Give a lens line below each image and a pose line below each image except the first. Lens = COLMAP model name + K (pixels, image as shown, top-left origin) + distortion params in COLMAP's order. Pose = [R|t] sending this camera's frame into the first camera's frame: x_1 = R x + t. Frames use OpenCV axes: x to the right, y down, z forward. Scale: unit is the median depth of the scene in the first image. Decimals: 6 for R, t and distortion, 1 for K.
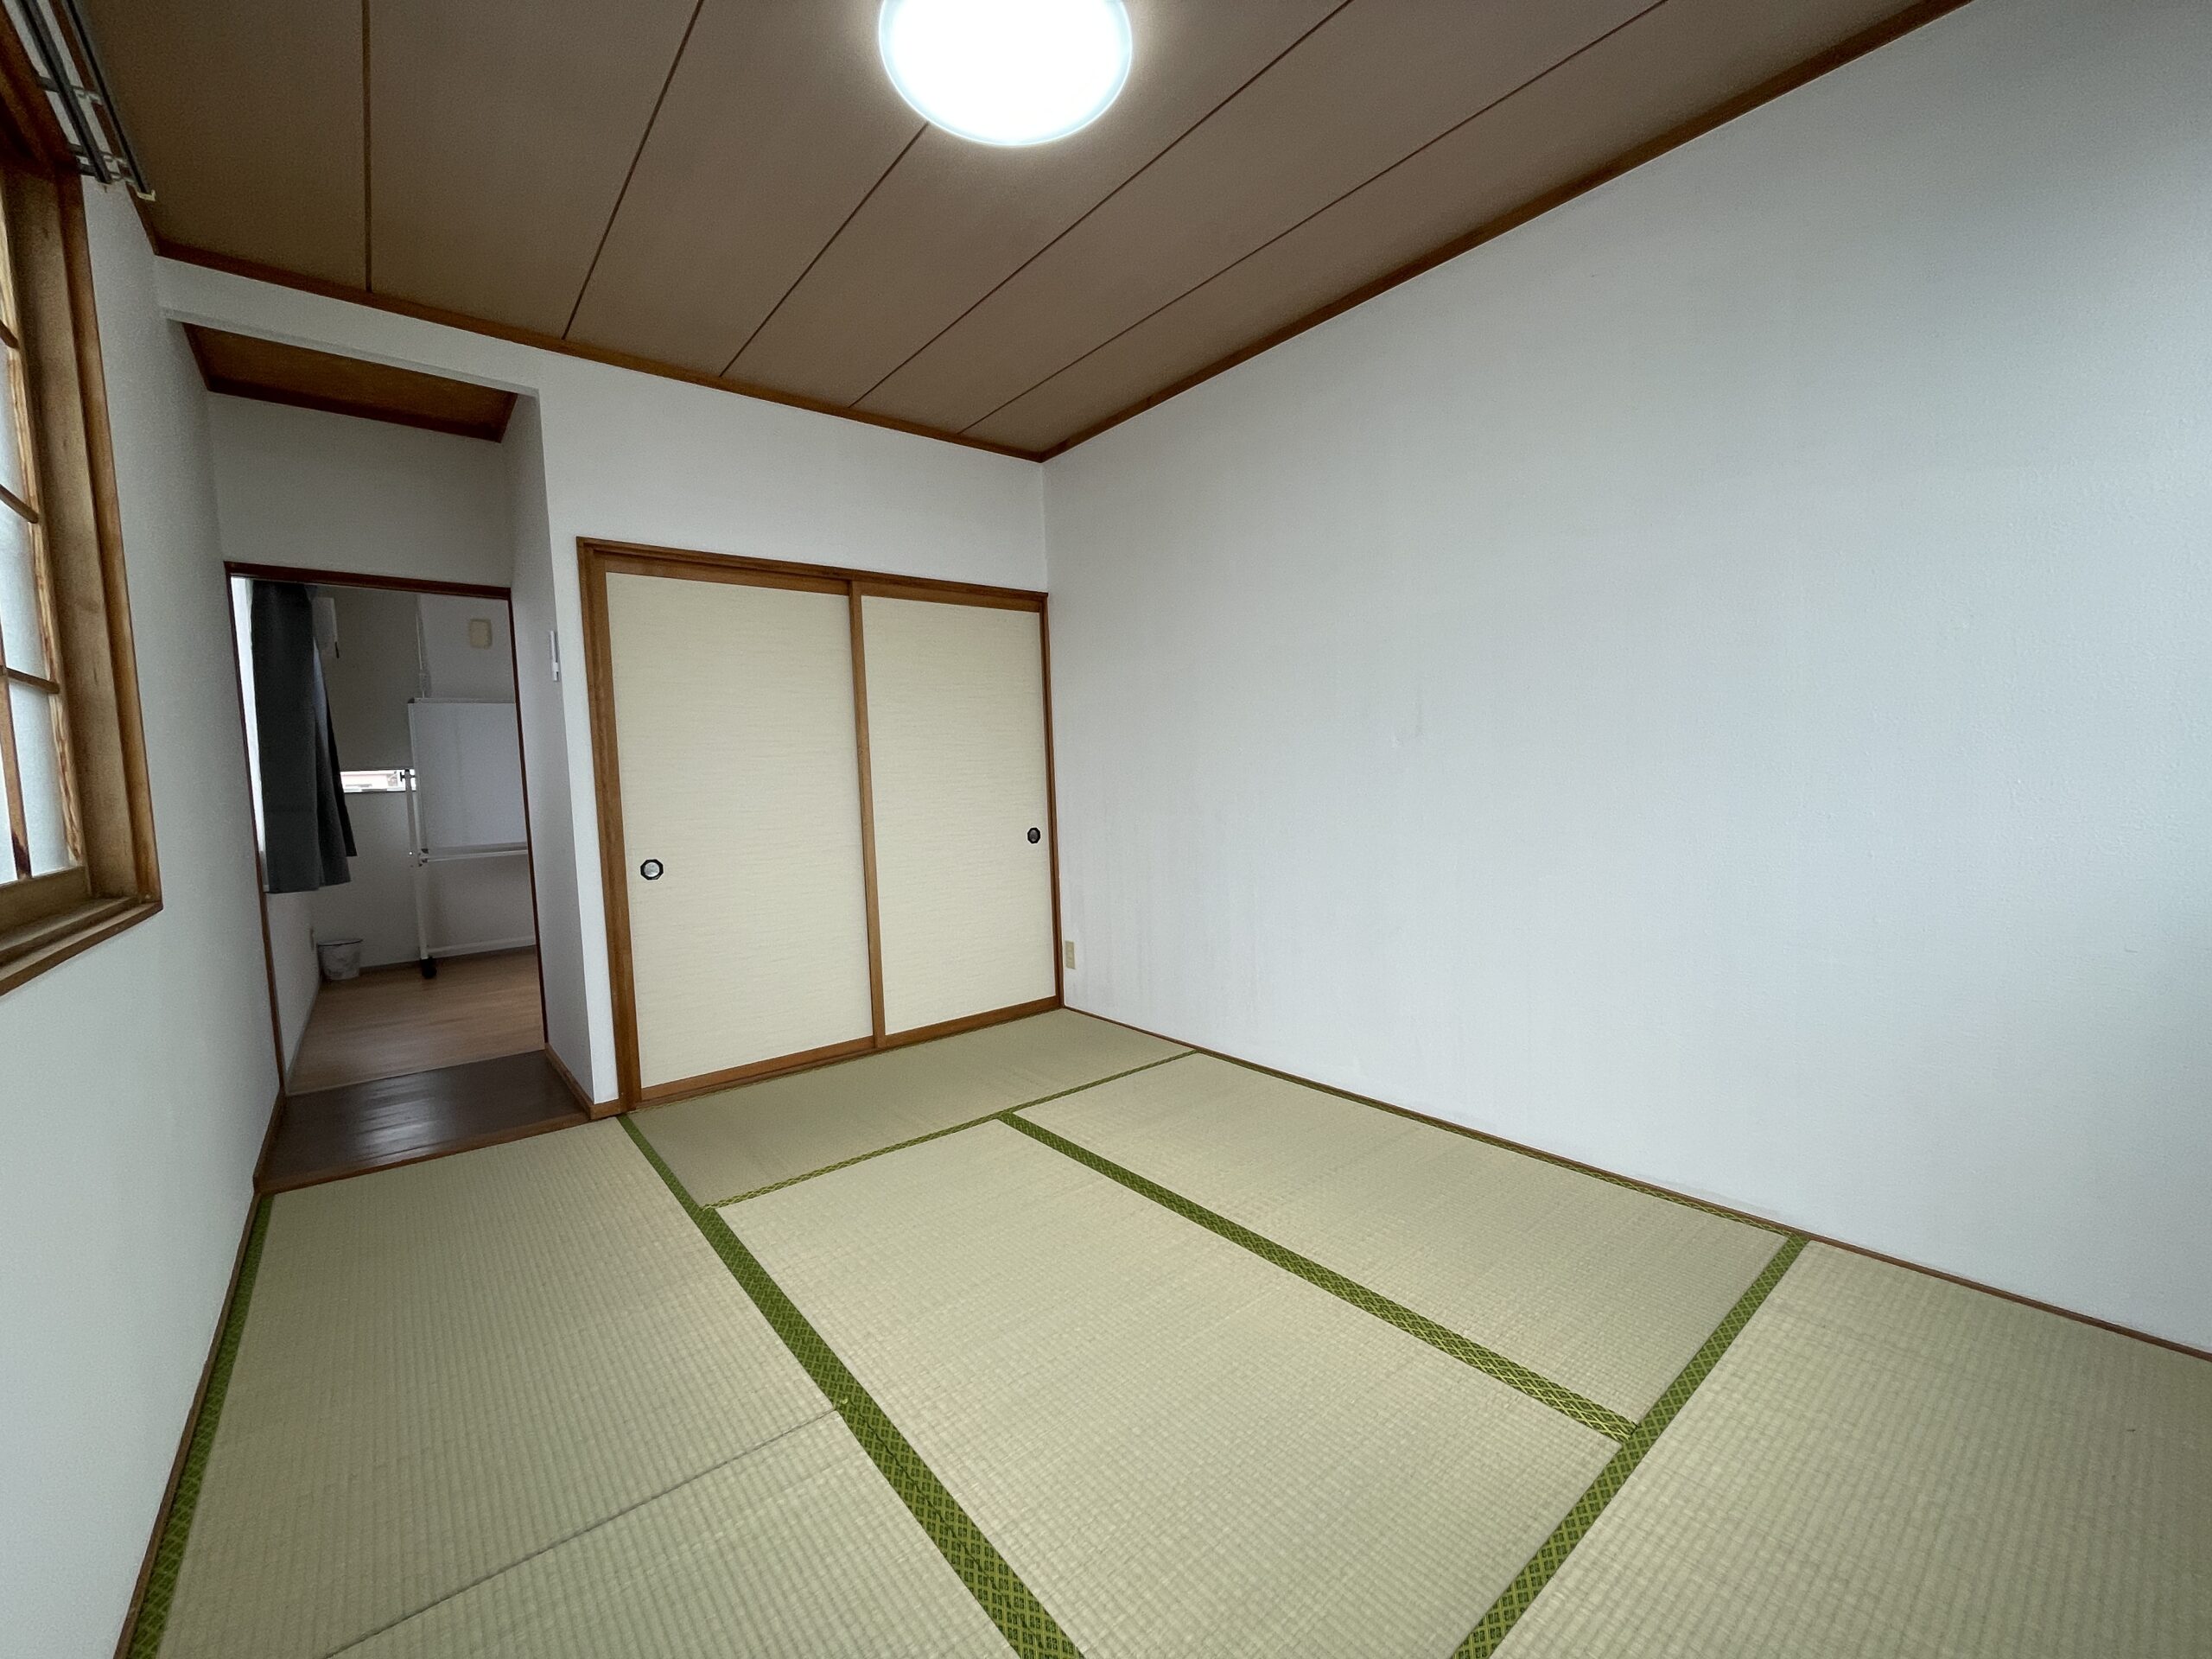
lens RADIAL K [[886.3, 0, 1106.0], [0, 886.3, 829.5], [0, 0, 1]] dist [0.000561, 0.000050]
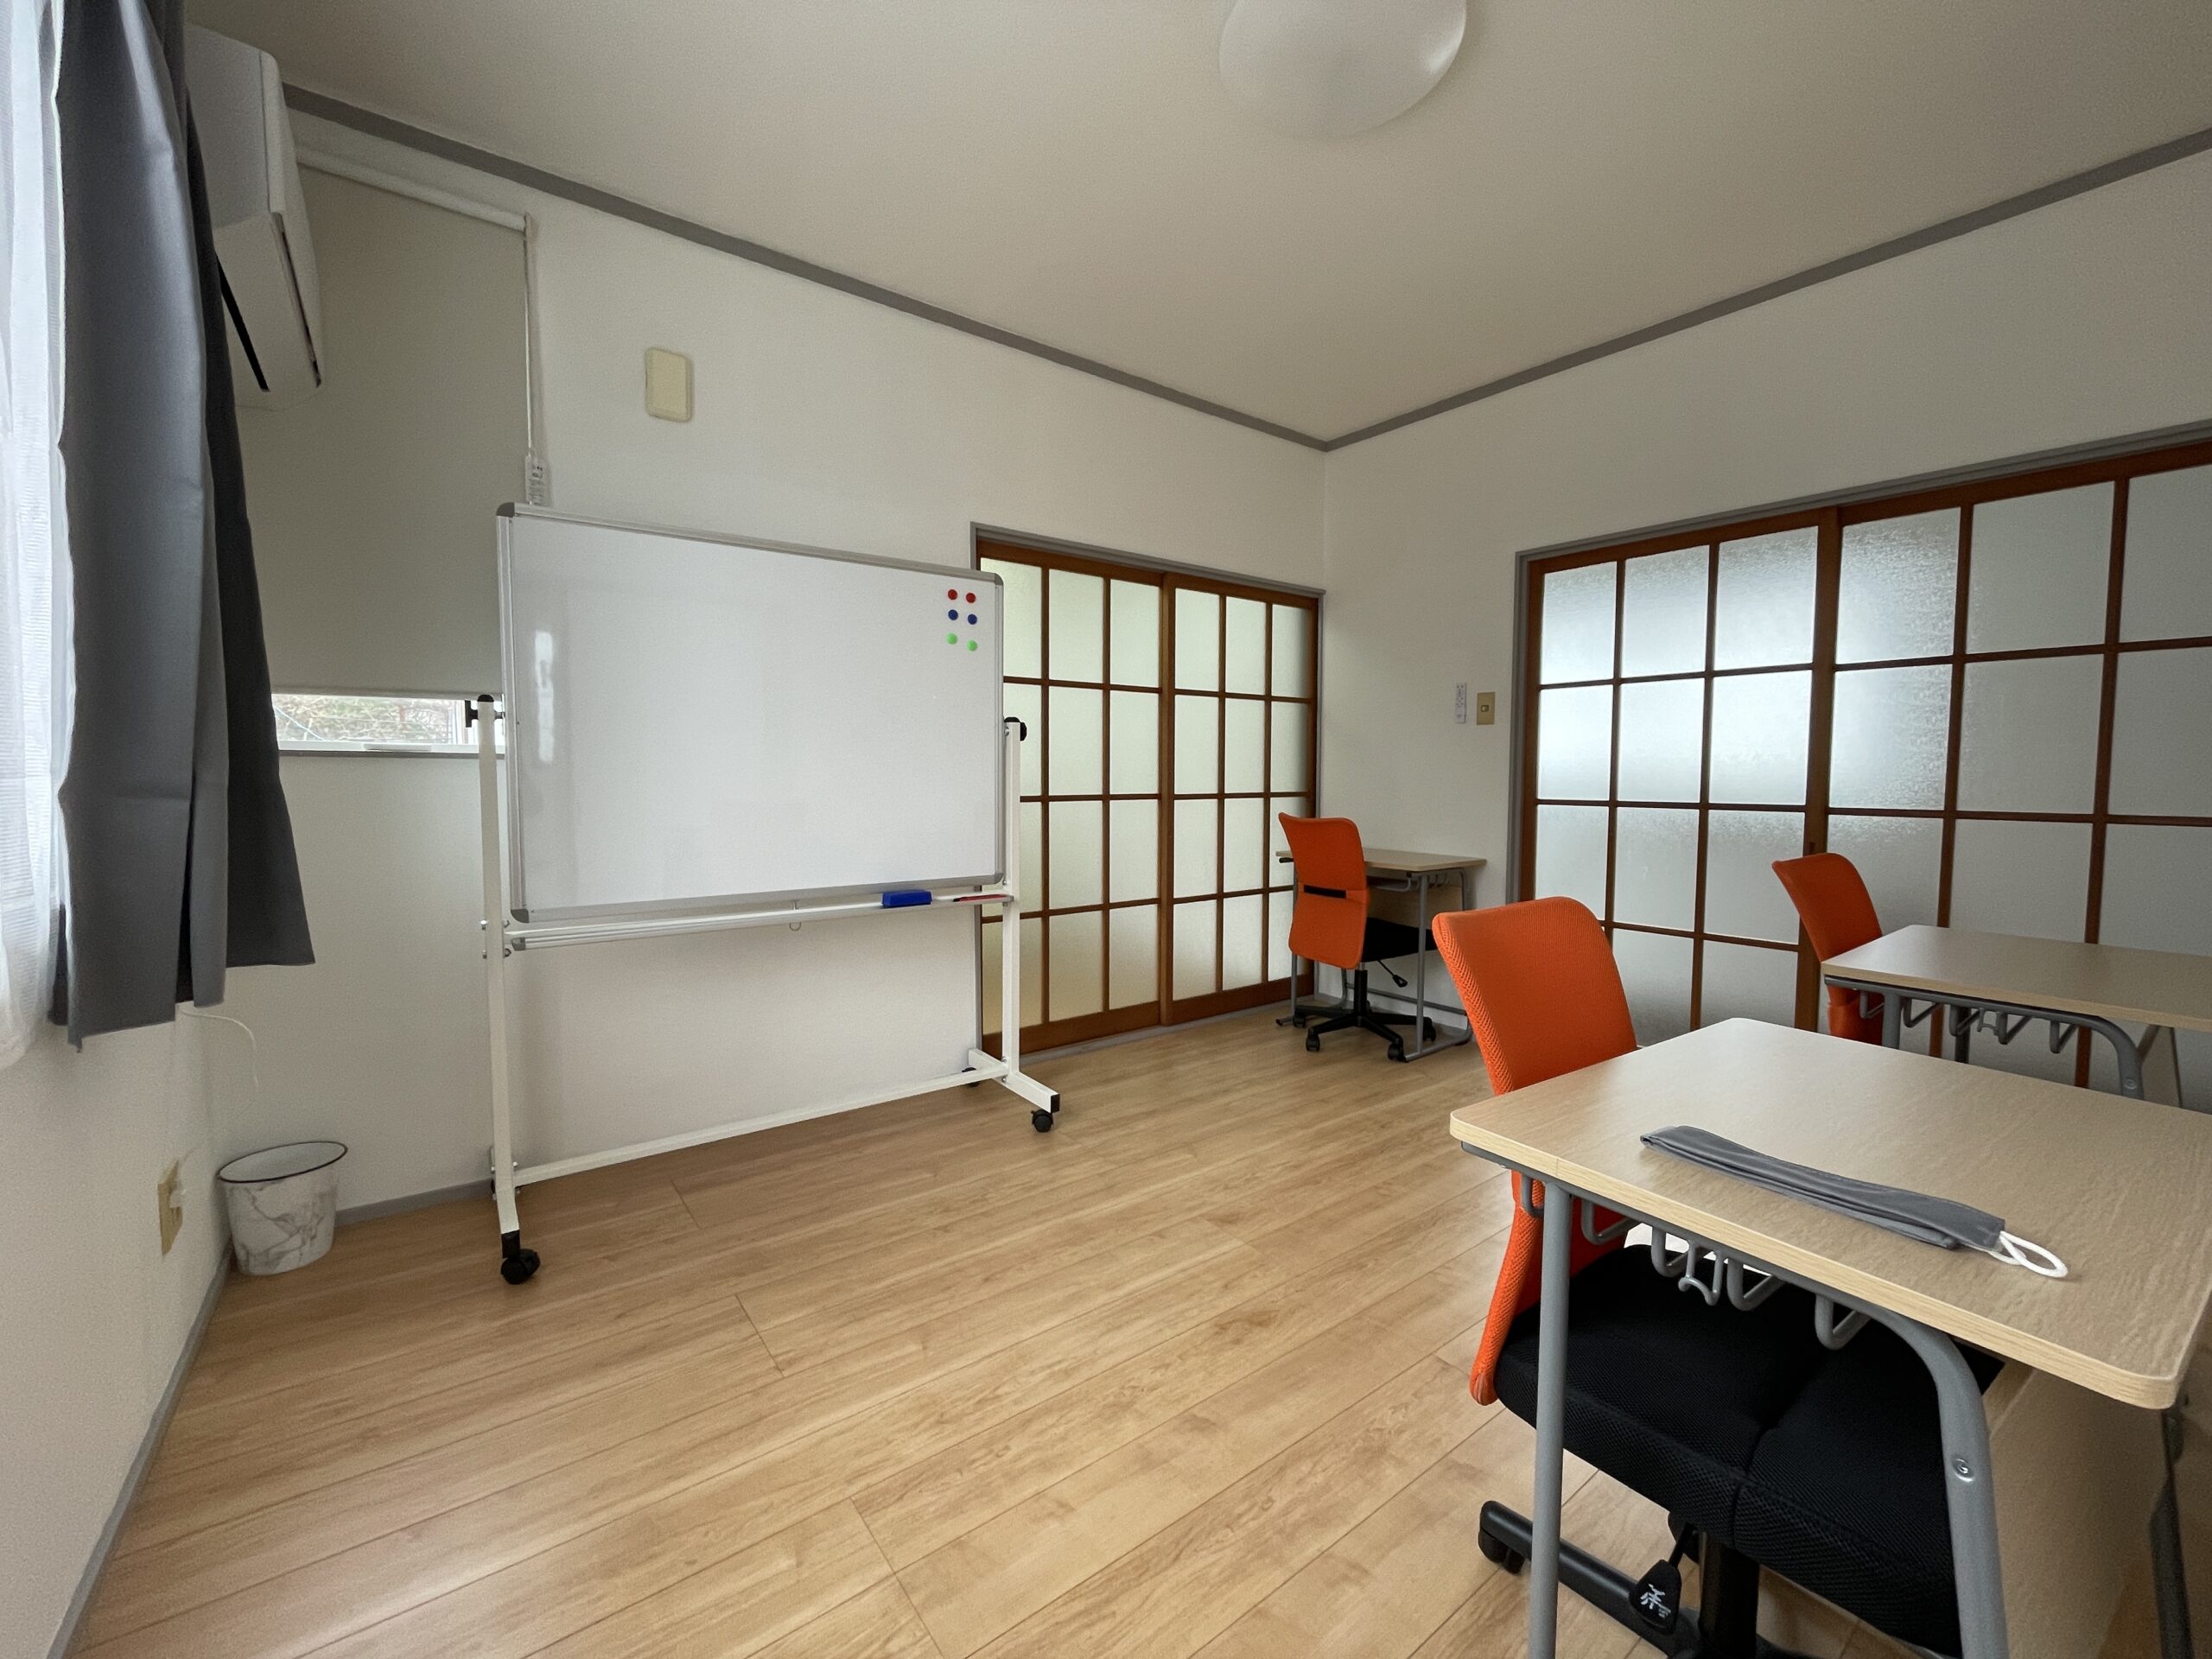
lens RADIAL K [[900.8, 0, 1107.2], [0, 900.8, 821.2], [0, 0, 1]] dist [-0.000278, -0.000095]
pose [[0.998012, 0.054091, -0.032340, -0.518949], [-0.053690, 0.998471, 0.013163, -0.035492], [0.033003, -0.011401, 0.999390, 0.637924]]
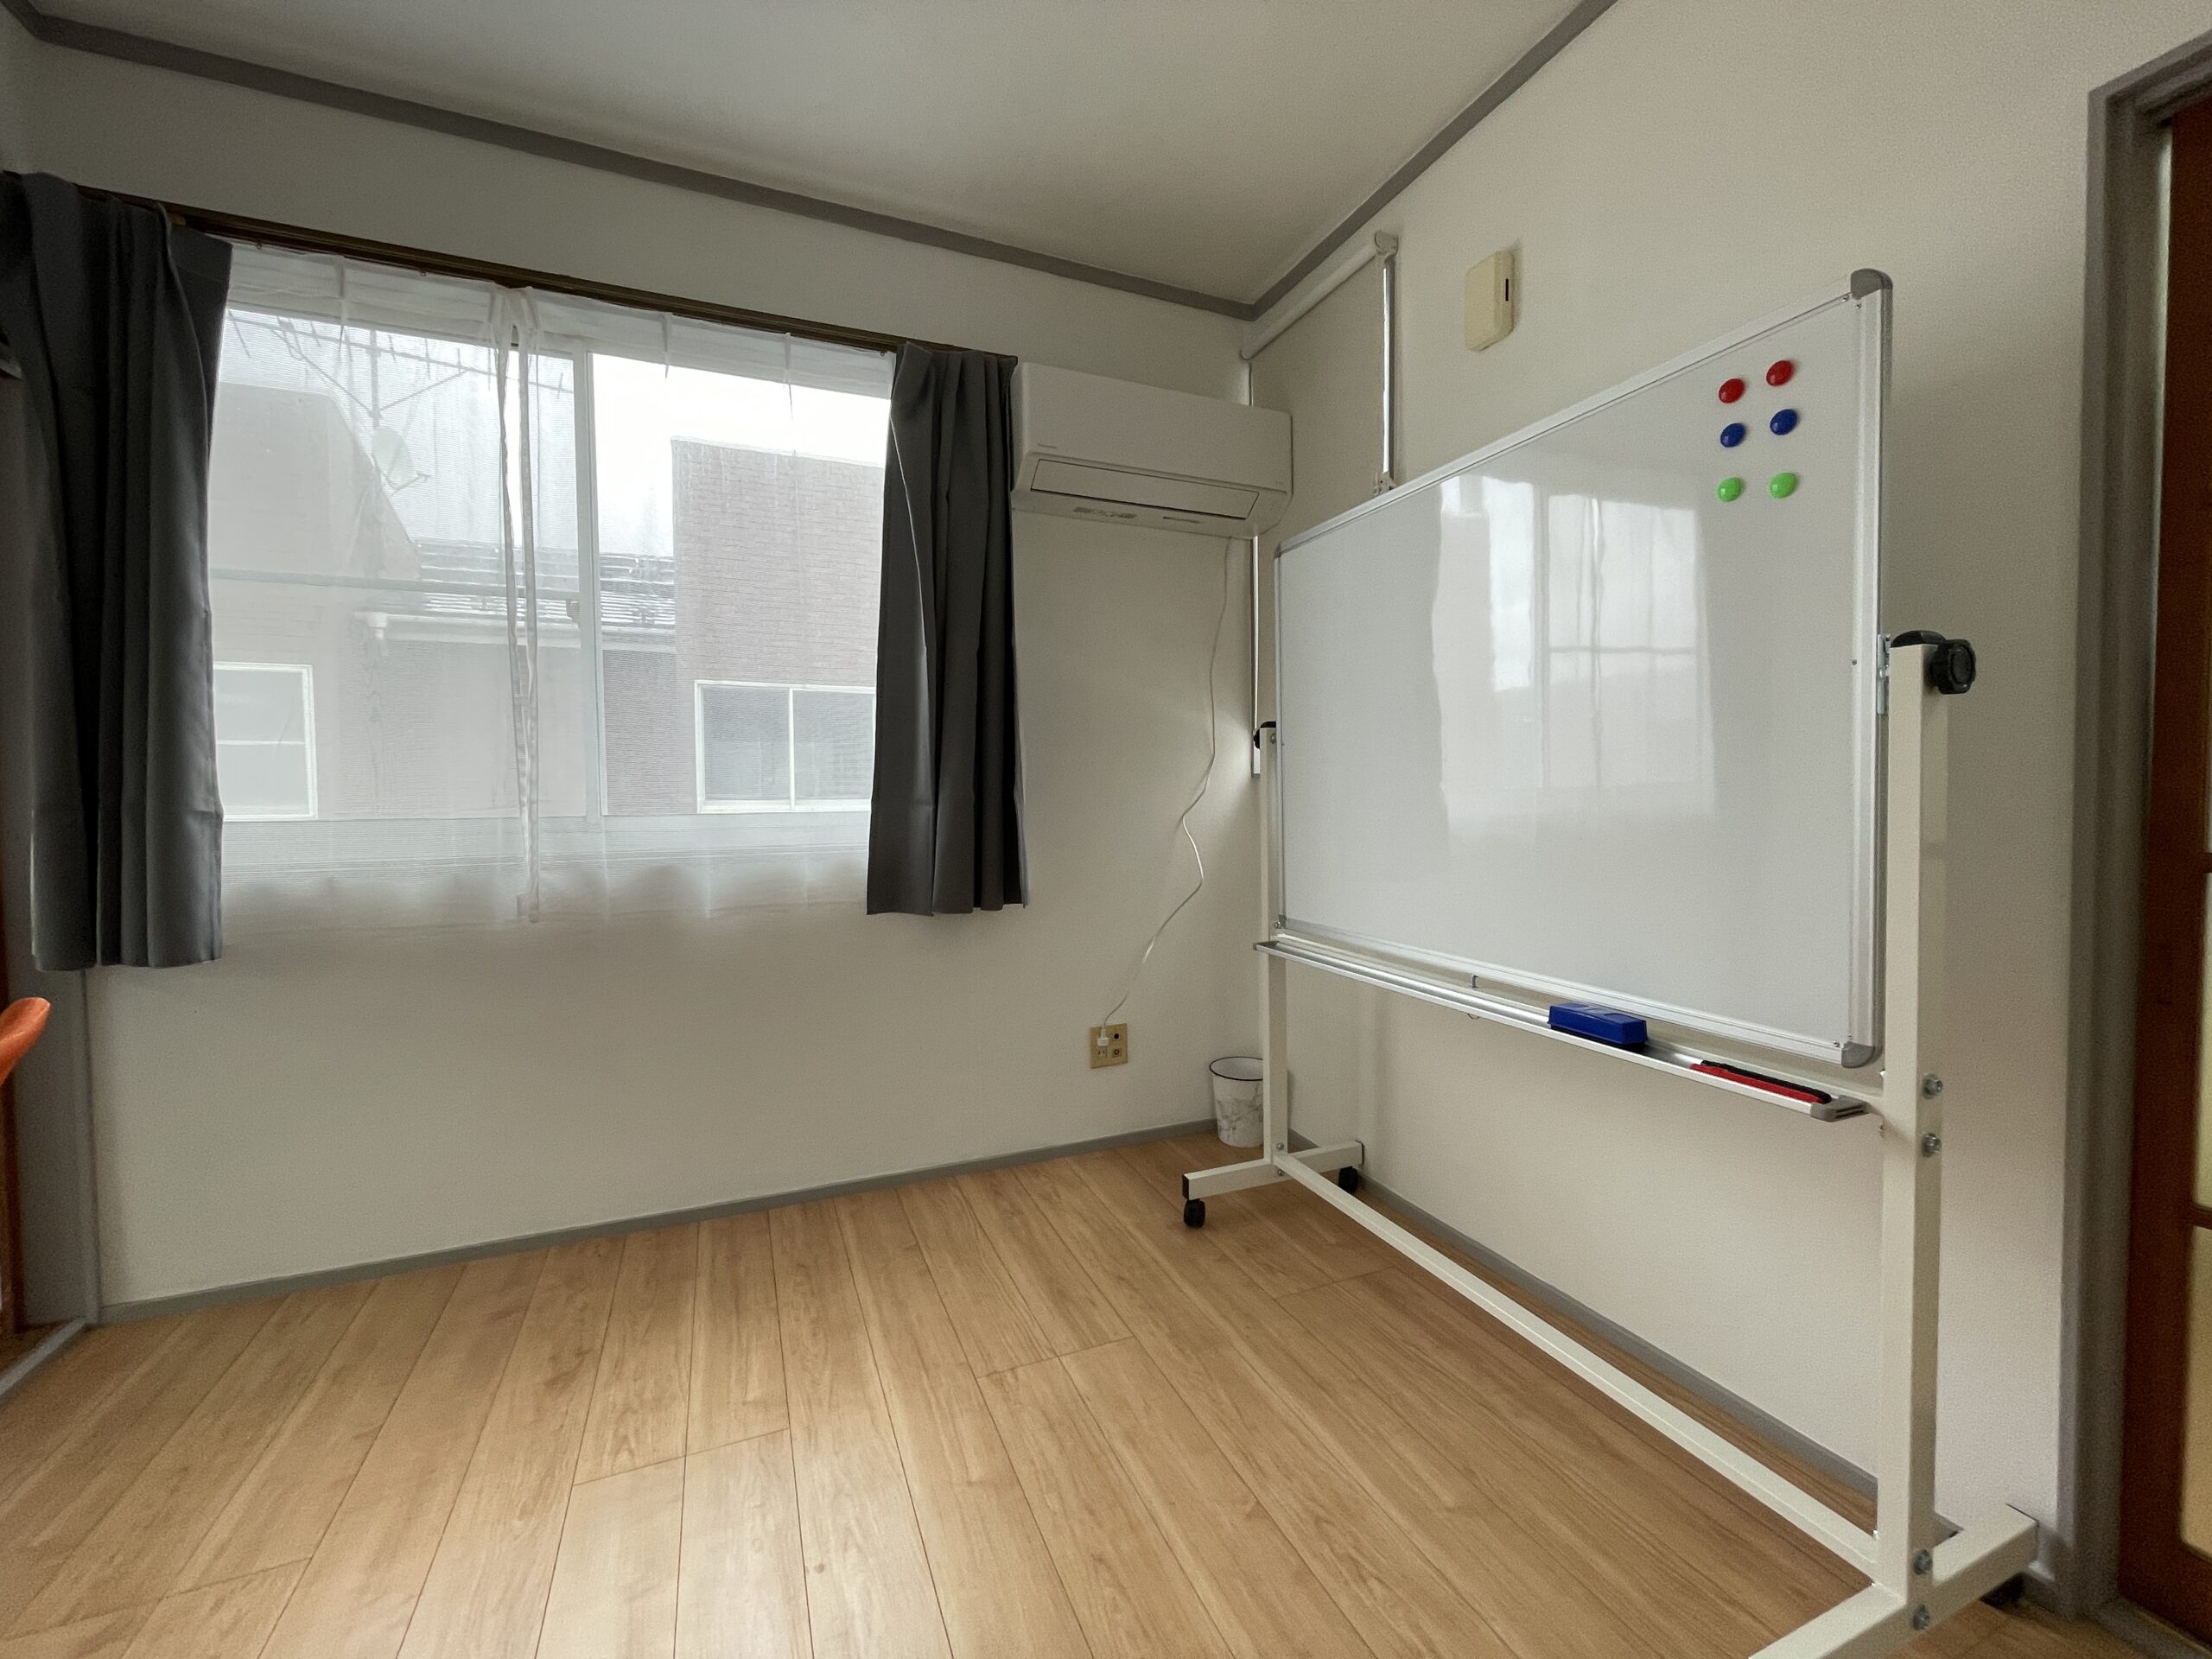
lens RADIAL K [[900.8, 0, 1107.2], [0, 900.8, 821.2], [0, 0, 1]] dist [-0.000278, -0.000095]
pose [[-0.280821, 0.086550, -0.955850, -0.356303], [-0.016154, 0.995358, 0.094873, -0.062059], [0.959624, 0.042083, -0.278120, 1.060932]]
